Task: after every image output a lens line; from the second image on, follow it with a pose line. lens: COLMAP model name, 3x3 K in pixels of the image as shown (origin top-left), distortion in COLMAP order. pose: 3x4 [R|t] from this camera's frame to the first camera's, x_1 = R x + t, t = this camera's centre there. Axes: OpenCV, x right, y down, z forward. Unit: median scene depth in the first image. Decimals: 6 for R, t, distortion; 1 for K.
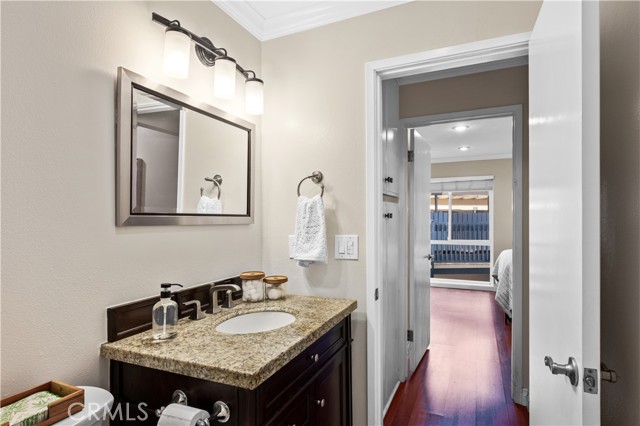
lens RADIAL K [[348.4, 0, 319.7], [0, 348.4, 213.7], [0, 0, 1]] dist [-0.000665, -0.002591]
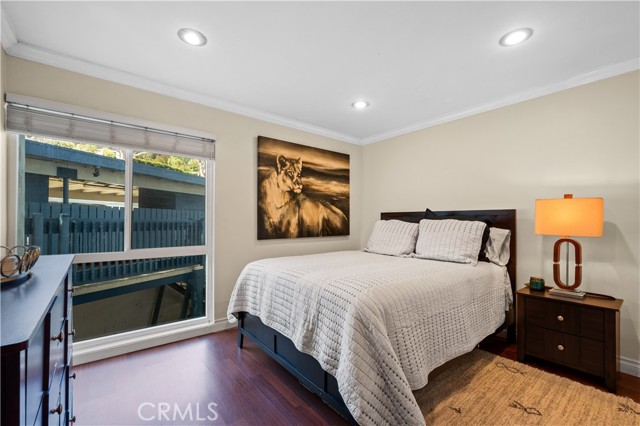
lens RADIAL K [[274.9, 0, 320.5], [0, 274.9, 218.6], [0, 0, 1]] dist [-0.001949, 0.000095]
pose [[0.456558, 0.012732, 0.889603, 0.154065], [-0.018345, 0.999820, -0.004894, 0.028161], [-0.889505, -0.014085, 0.456709, 0.585290]]
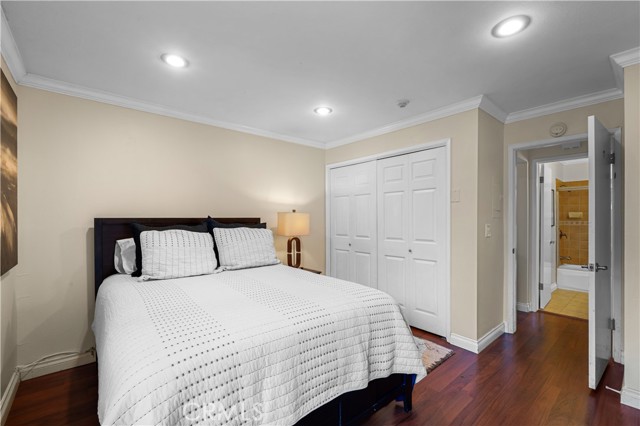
lens RADIAL K [[274.9, 0, 321.7], [0, 274.9, 214.3], [0, 0, 1]] dist [-0.001949, 0.000095]
pose [[-0.901319, 0.007216, 0.433095, 0.270073], [-0.004262, 0.999665, -0.025526, 0.017265], [-0.433134, -0.024853, -0.900987, 0.852399]]
